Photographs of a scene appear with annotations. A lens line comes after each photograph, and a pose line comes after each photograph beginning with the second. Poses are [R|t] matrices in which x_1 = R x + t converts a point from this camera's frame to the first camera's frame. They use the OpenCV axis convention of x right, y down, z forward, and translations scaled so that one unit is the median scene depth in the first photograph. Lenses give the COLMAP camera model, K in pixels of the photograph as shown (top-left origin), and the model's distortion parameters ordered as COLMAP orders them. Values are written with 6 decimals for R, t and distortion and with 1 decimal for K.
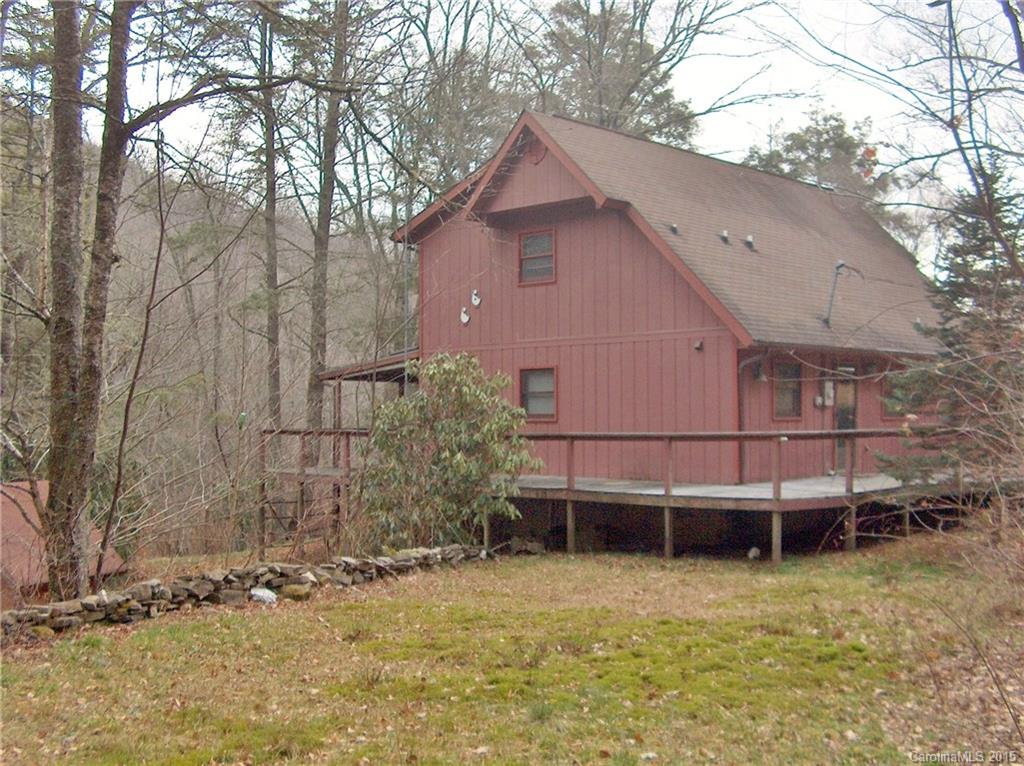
lens RADIAL K [[1225.4, 0, 512.0], [0, 1225.4, 383.0], [0, 0, 1]] dist [-0.092743, -0.023190]
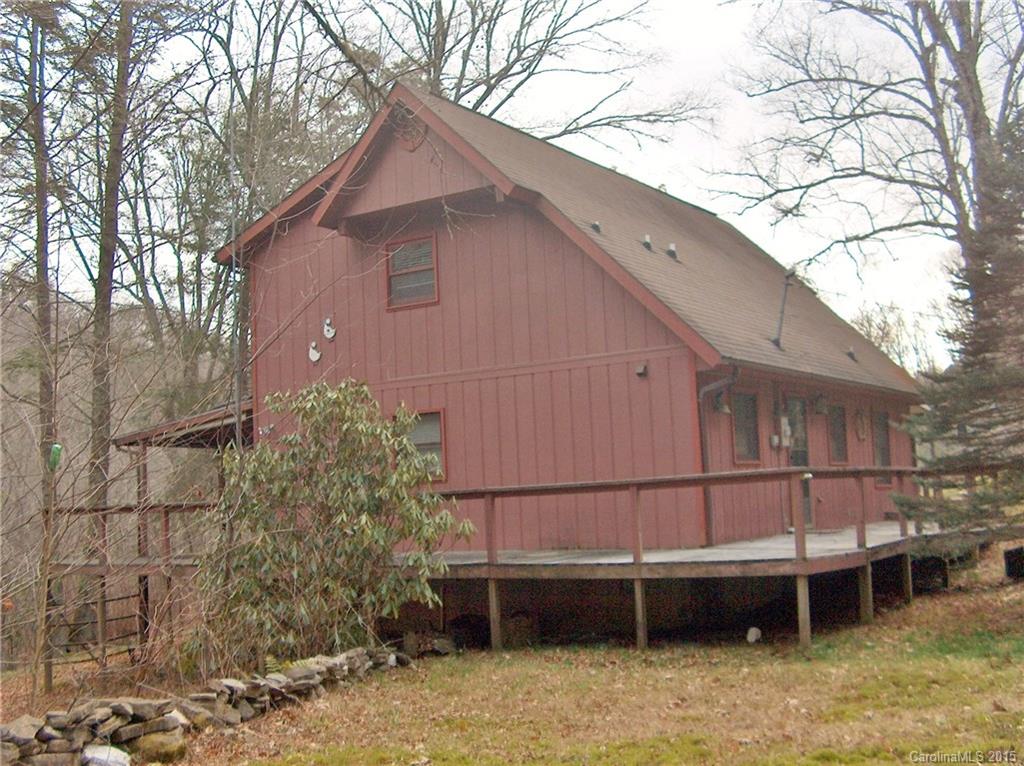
lens RADIAL K [[1225.4, 0, 512.0], [0, 1225.4, 383.0], [0, 0, 1]] dist [-0.092743, -0.023190]
pose [[0.981509, -0.022153, 0.190127, -0.079175], [0.036336, 0.996783, -0.071437, 0.031061], [-0.187933, 0.077024, 0.979157, 0.264686]]
